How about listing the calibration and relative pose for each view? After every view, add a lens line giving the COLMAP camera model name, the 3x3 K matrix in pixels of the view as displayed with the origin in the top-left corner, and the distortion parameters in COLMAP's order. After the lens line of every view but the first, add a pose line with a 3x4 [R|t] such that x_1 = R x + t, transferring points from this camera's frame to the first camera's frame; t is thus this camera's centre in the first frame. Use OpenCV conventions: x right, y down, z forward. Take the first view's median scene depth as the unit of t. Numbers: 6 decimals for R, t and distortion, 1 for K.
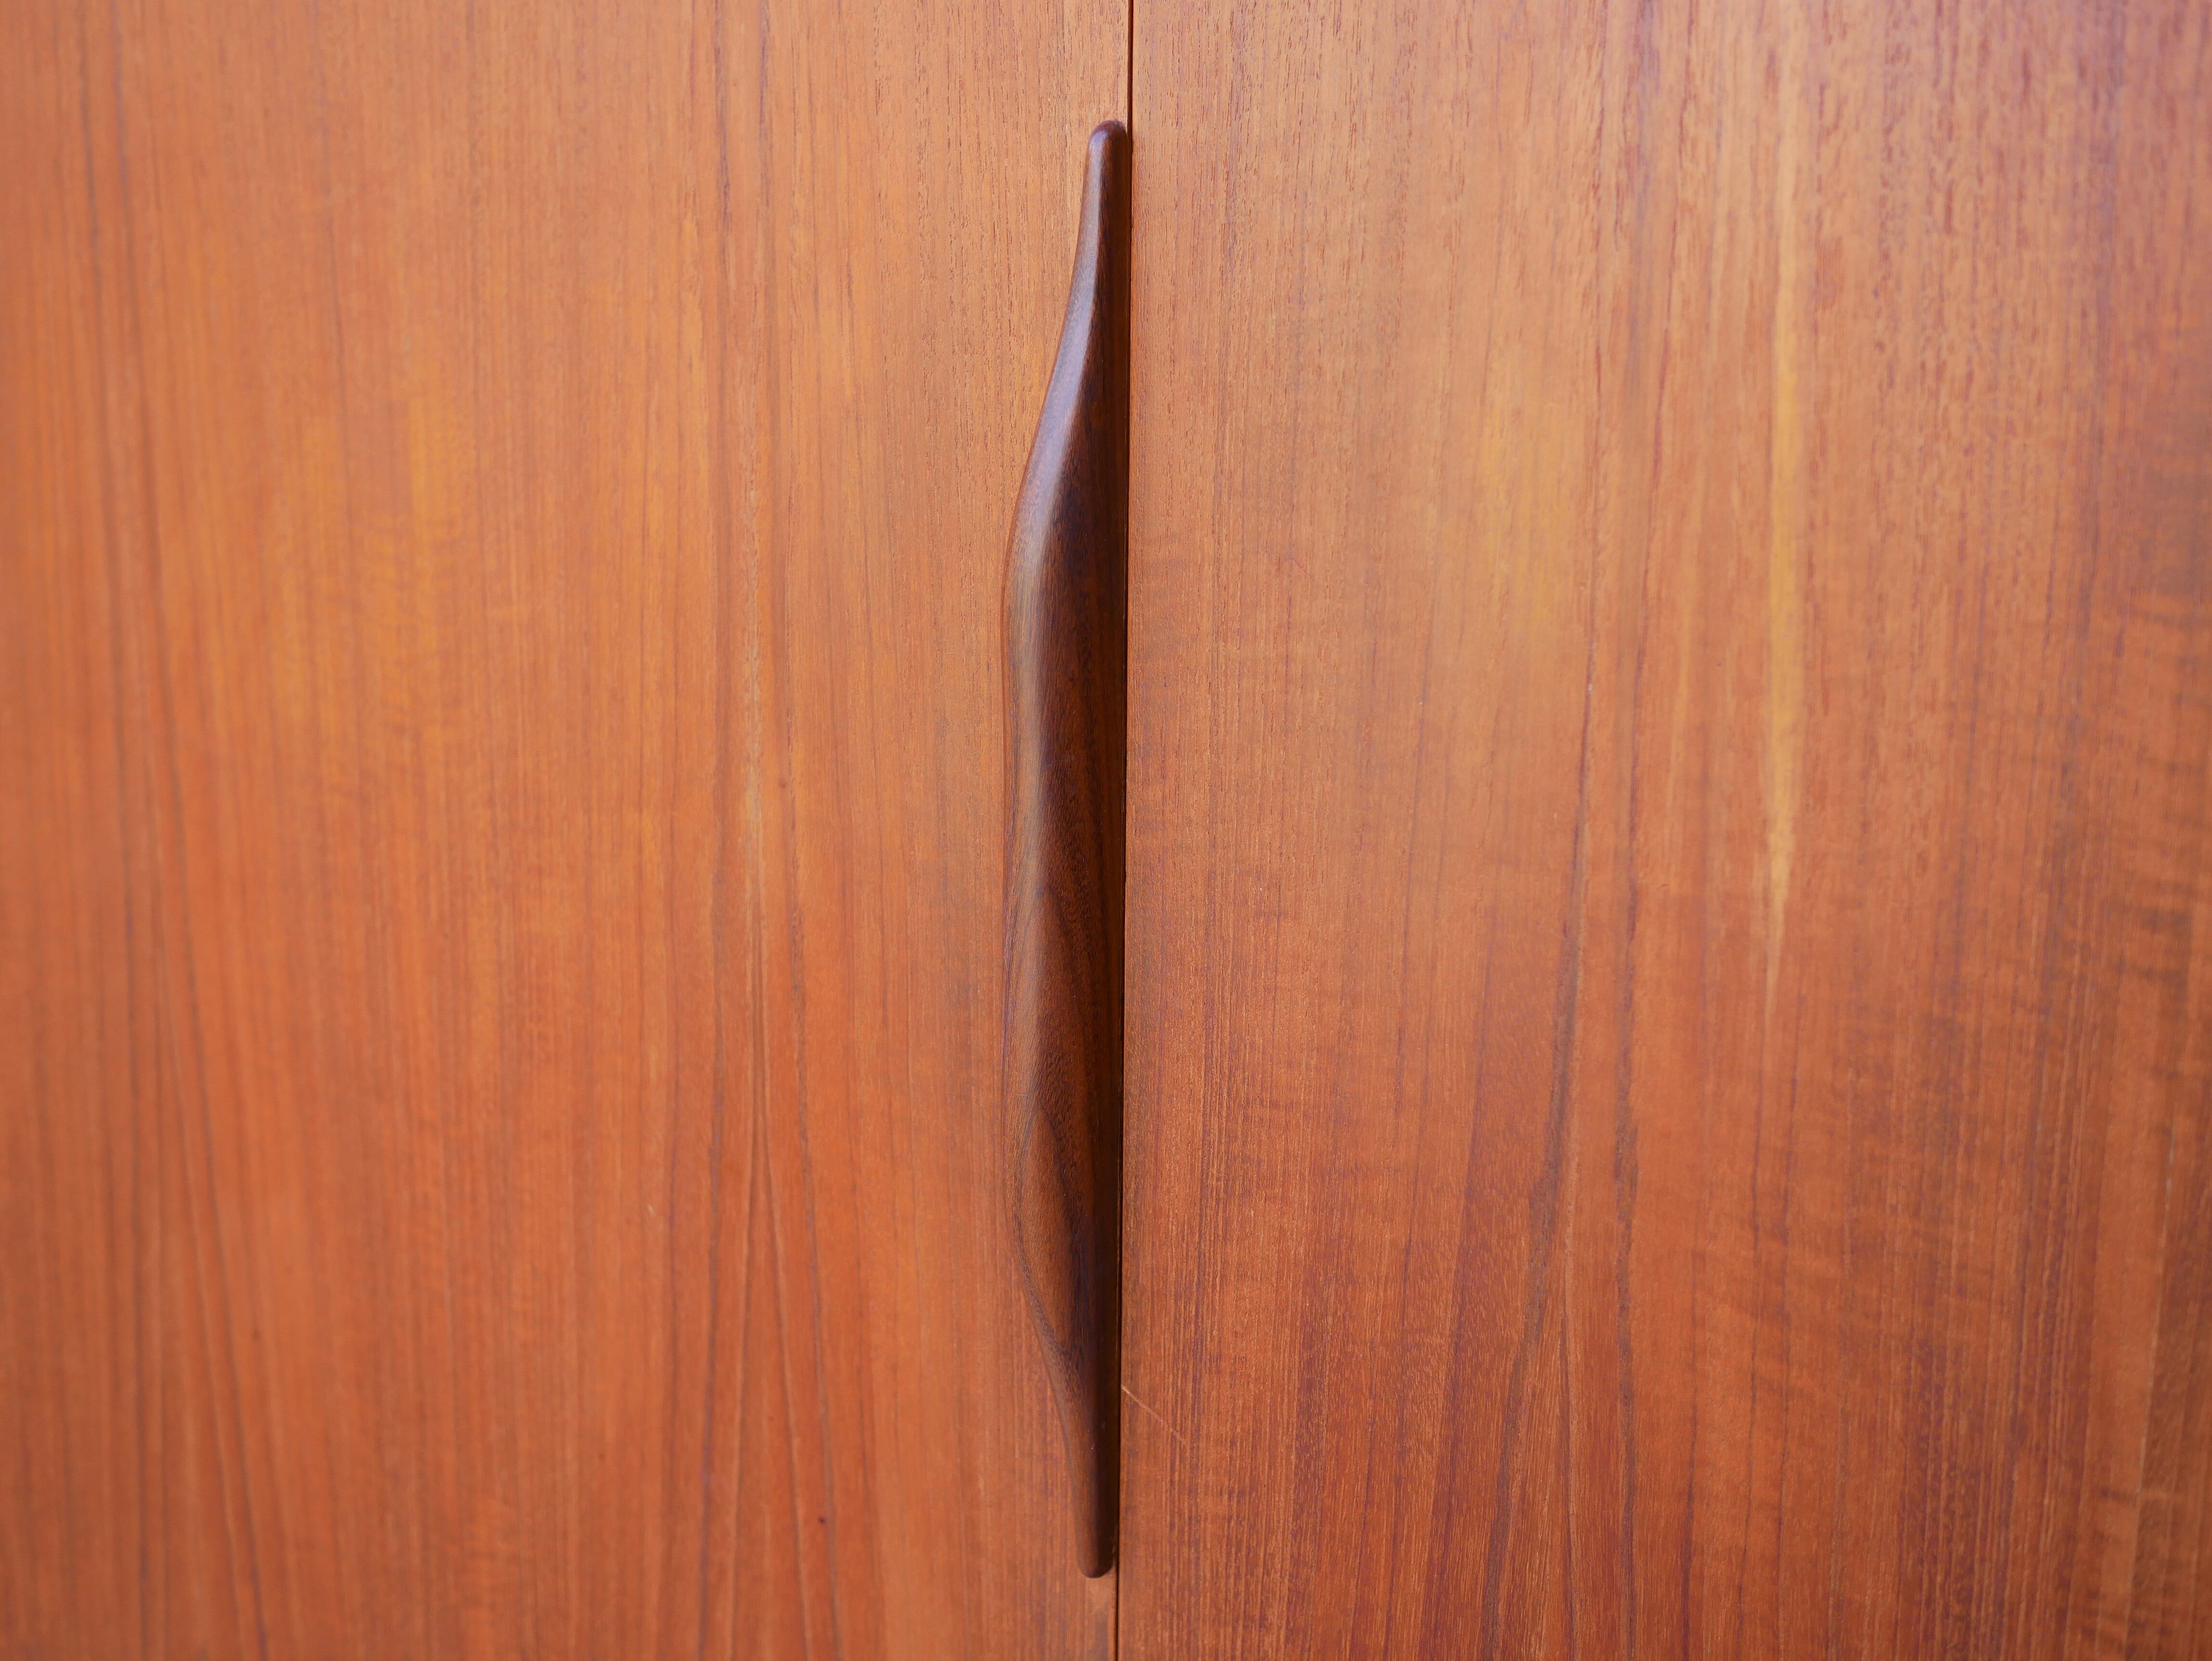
lens RADIAL K [[2504.6, 0, 1106.0], [0, 2504.6, 830.5], [0, 0, 1]] dist [-0.008837, -0.006590]
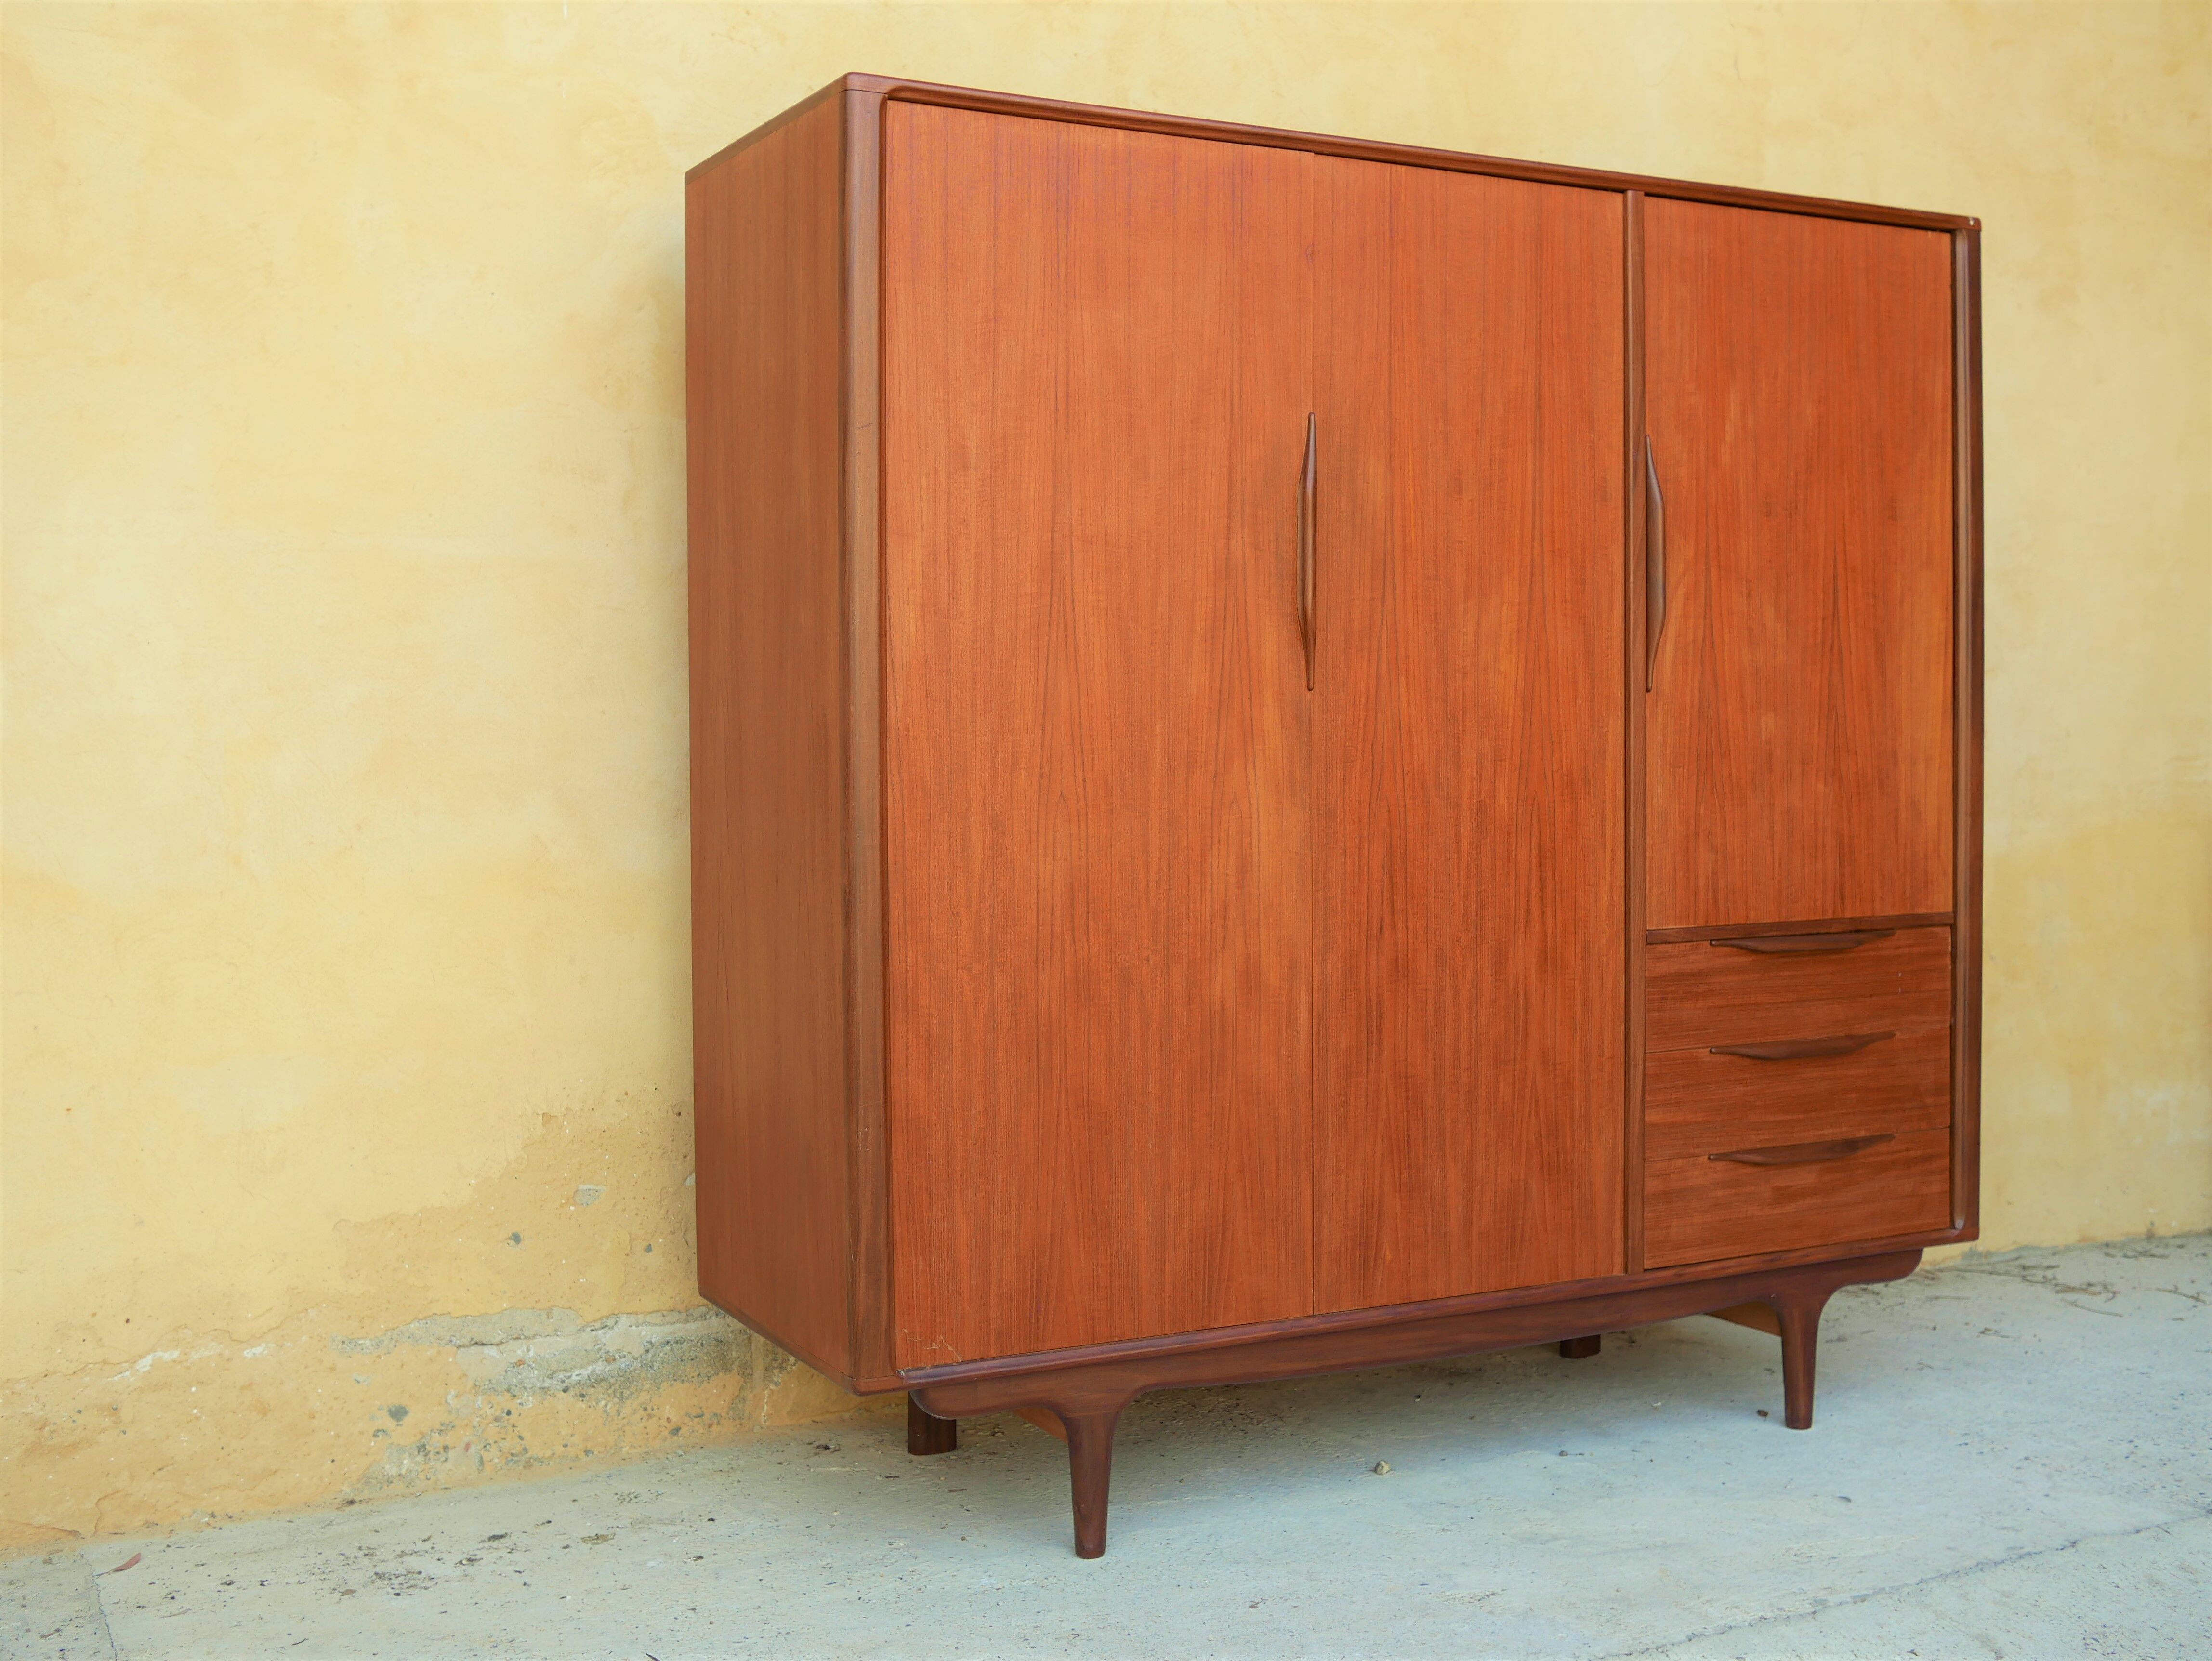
lens RADIAL K [[2504.7, 0, 1115.2], [0, 2504.7, 822.5], [0, 0, 1]] dist [-0.016445, 0.015917]
pose [[0.517992, -0.042701, 0.854319, -4.550469], [0.163803, 0.985221, -0.050074, 0.748838], [-0.839555, 0.165877, 0.517331, -1.243692]]
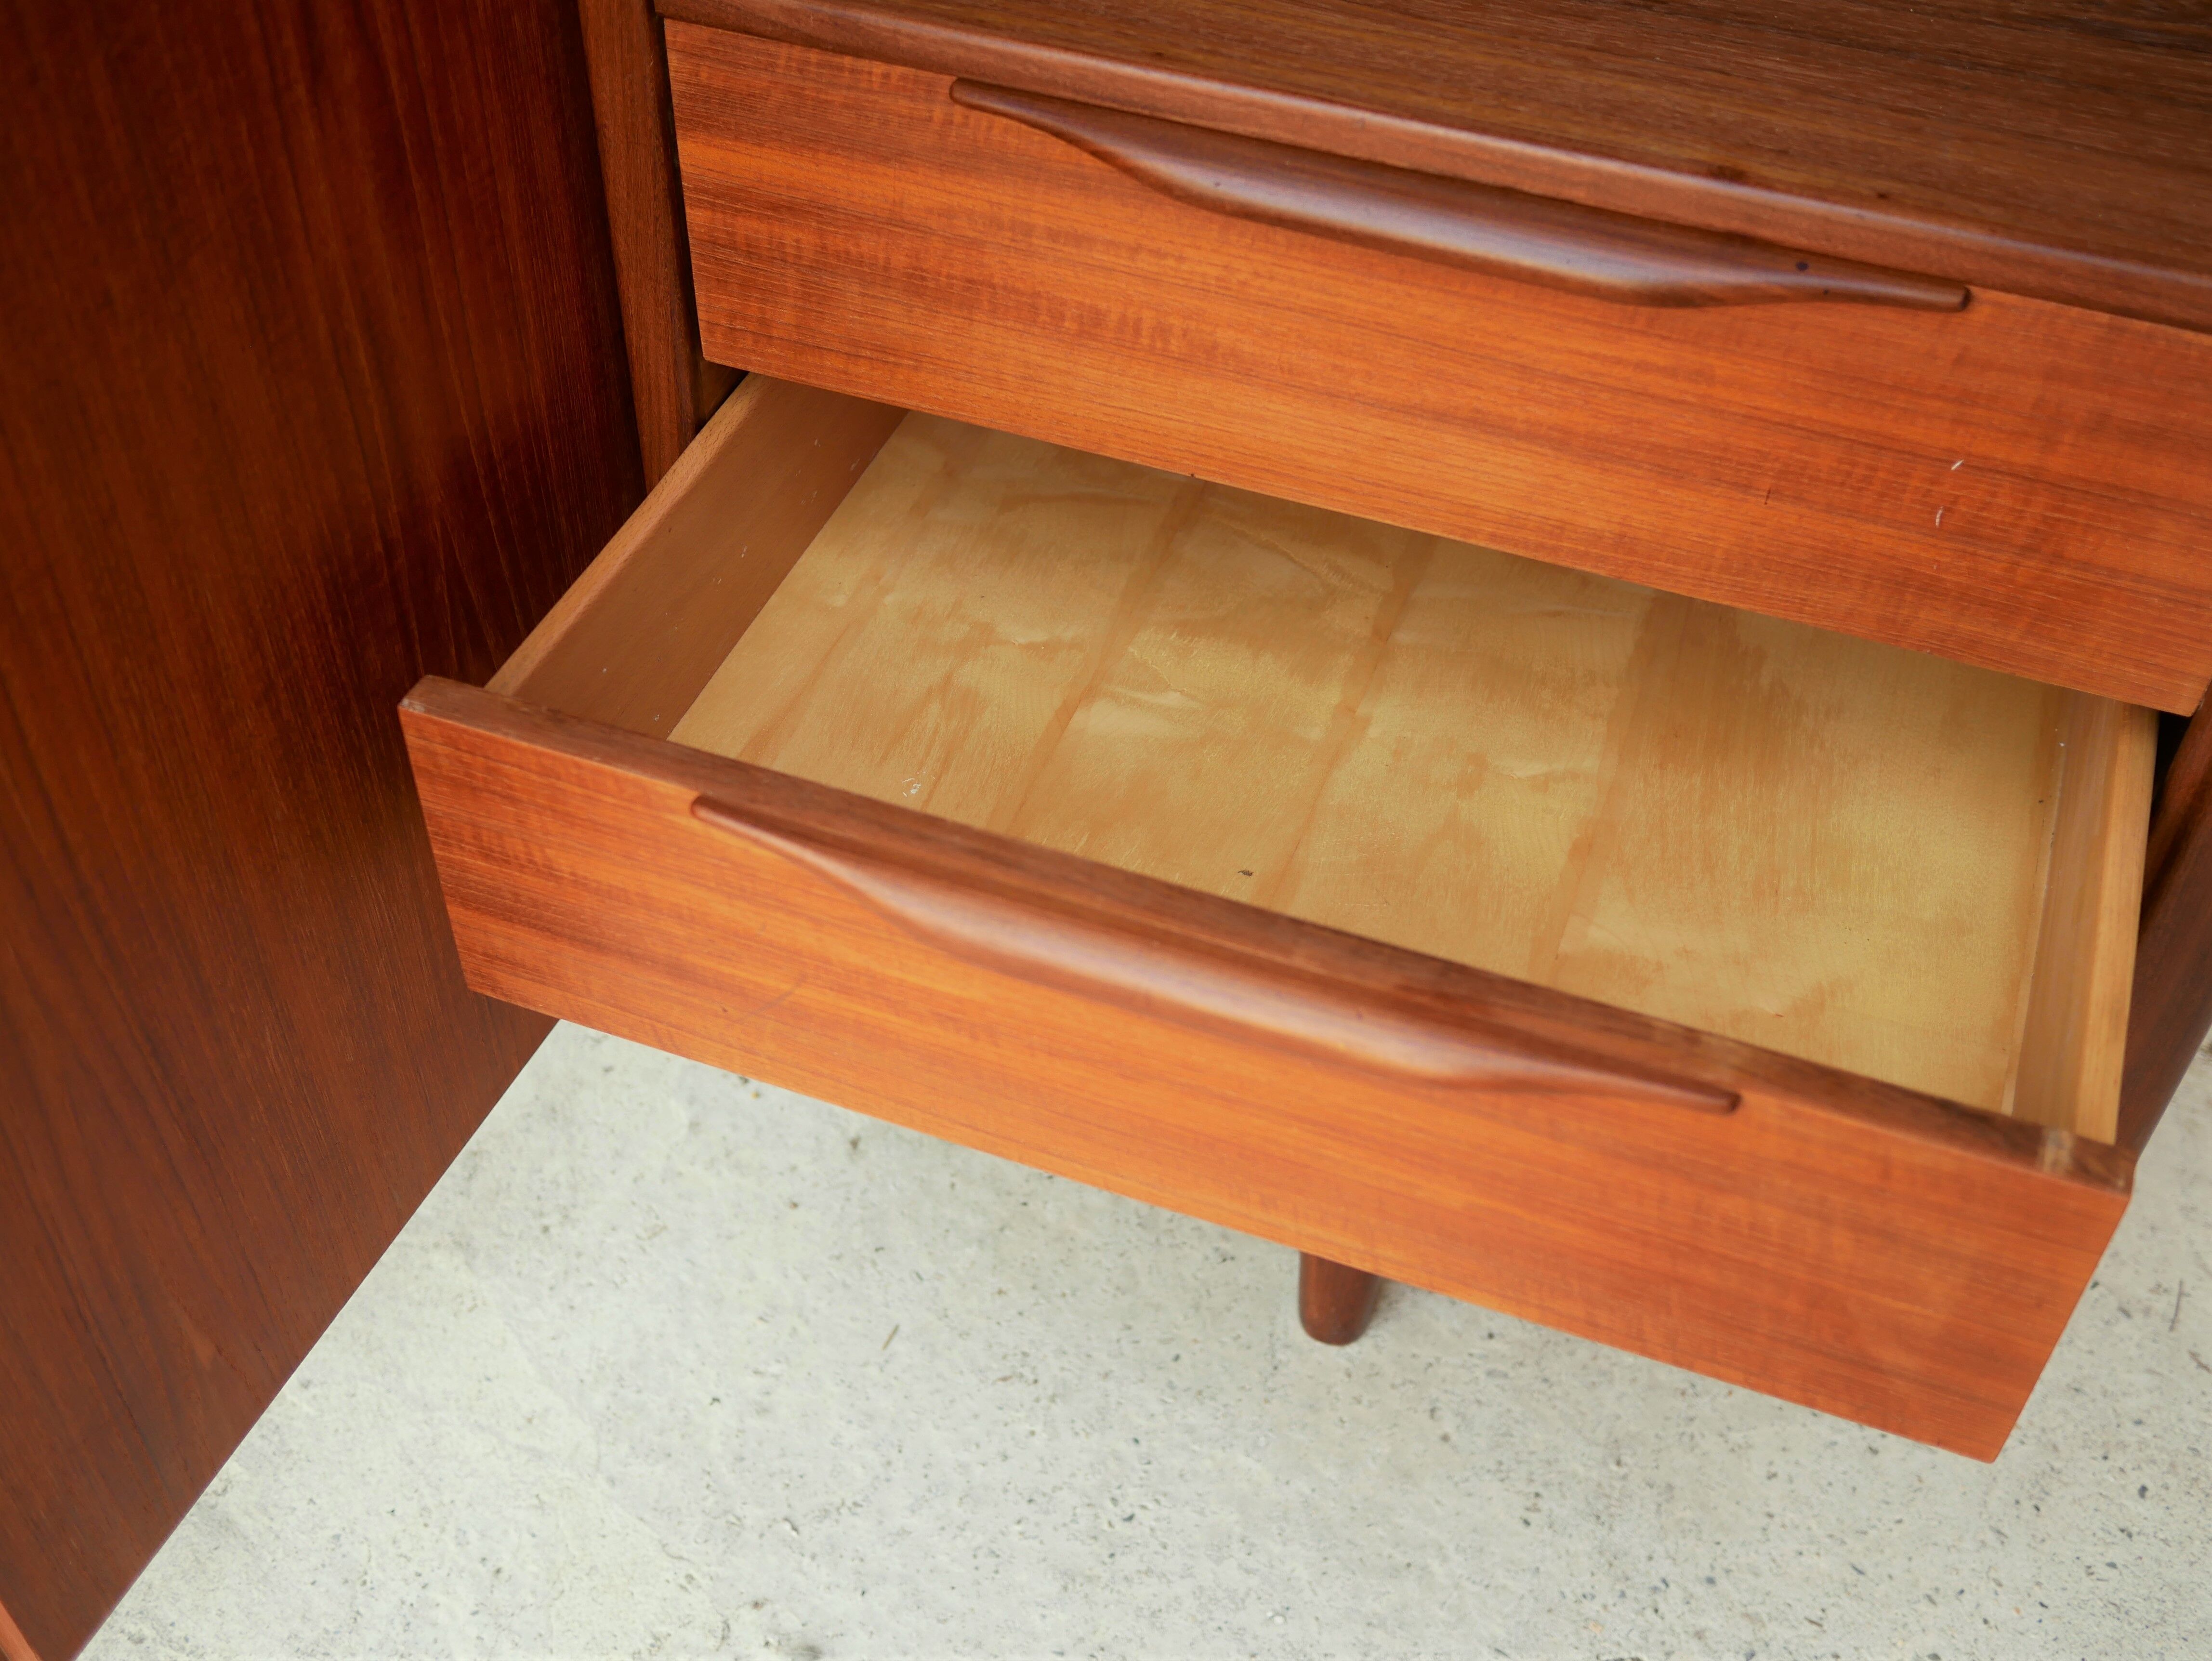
lens RADIAL K [[2428.9, 0, 1106.0], [0, 2428.9, 830.5], [0, 0, 1]] dist [-0.010125, 0.005662]
pose [[0.981472, -0.127497, 0.143026, 0.733680], [0.018326, 0.805509, 0.592300, 0.487592], [-0.190725, -0.578705, 0.792921, -0.753427]]
